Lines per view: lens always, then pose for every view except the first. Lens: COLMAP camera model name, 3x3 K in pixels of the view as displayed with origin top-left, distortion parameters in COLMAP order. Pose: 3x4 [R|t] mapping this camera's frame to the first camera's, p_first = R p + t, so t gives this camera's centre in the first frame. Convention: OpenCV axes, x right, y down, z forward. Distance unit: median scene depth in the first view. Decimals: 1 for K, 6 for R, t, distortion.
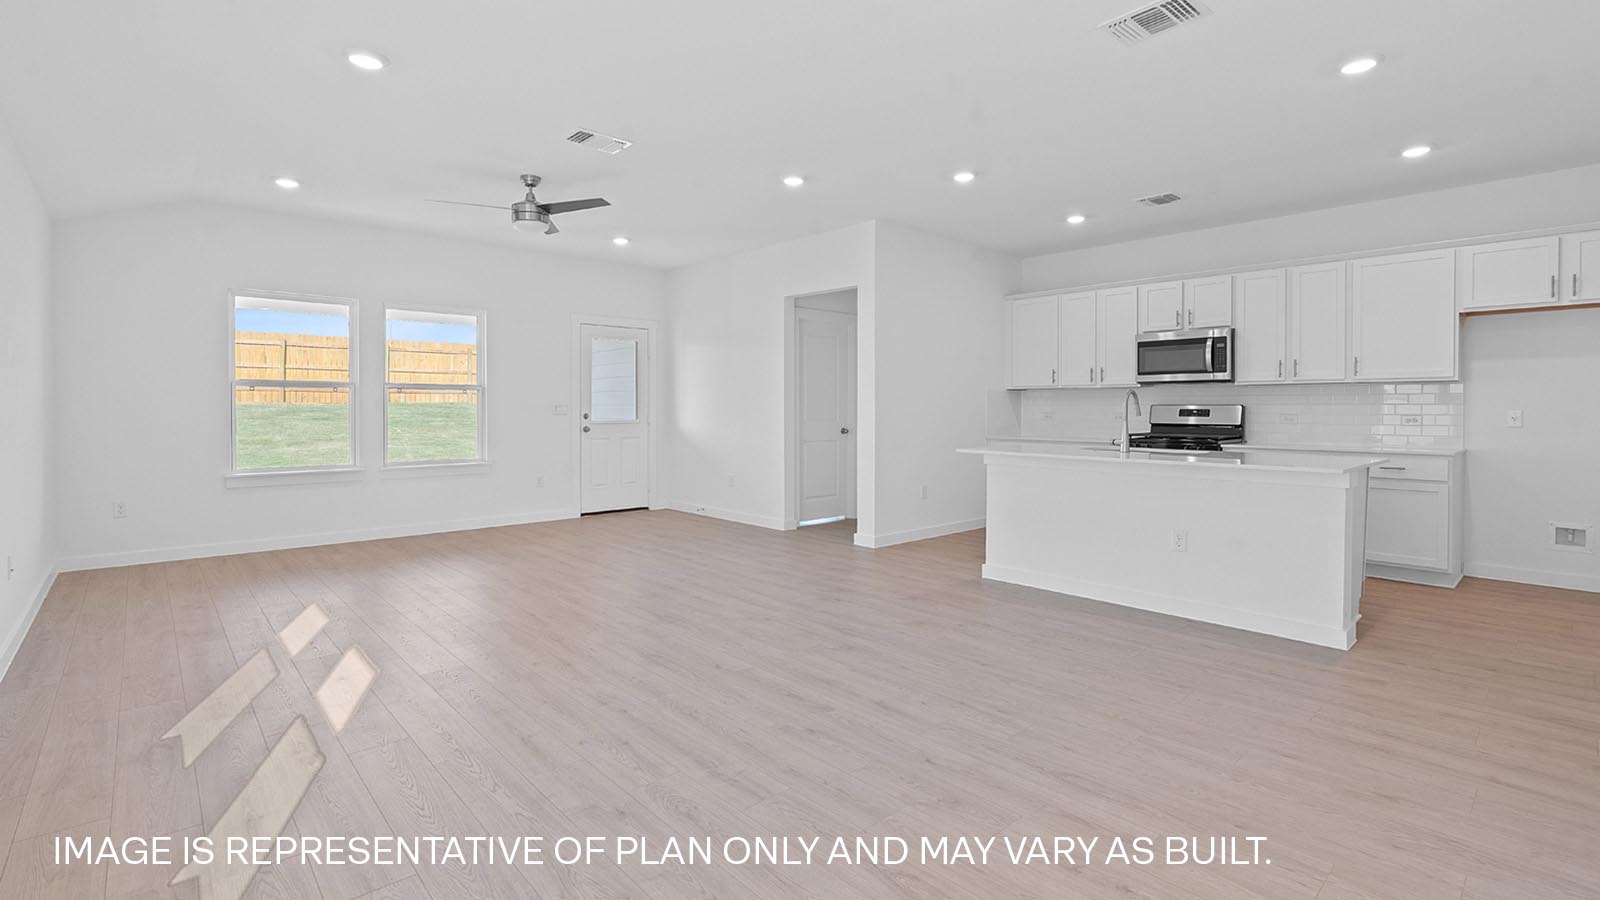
lens RADIAL K [[737.7, 0, 803.2], [0, 737.7, 444.6], [0, 0, 1]] dist [0.000540, 0.000474]
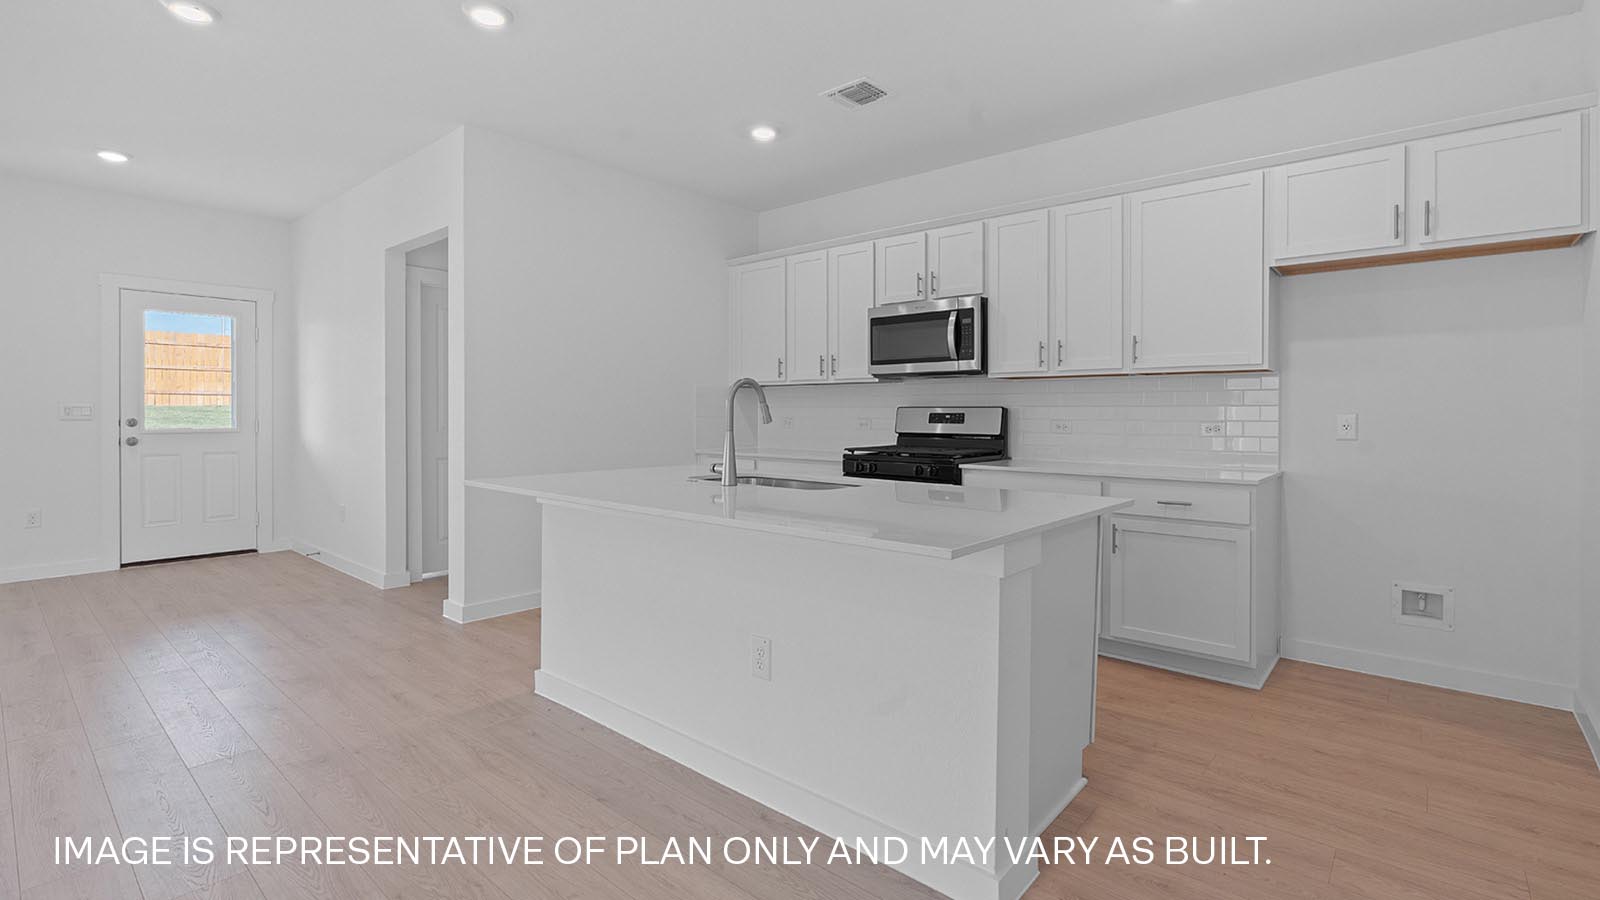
lens RADIAL K [[737.7, 0, 802.3], [0, 737.7, 452.2], [0, 0, 1]] dist [0.000540, 0.000474]
pose [[0.994766, -0.005123, 0.102052, 0.338634], [0.004620, 0.999976, 0.005171, -0.015115], [-0.102076, -0.004673, 0.994766, 0.322195]]
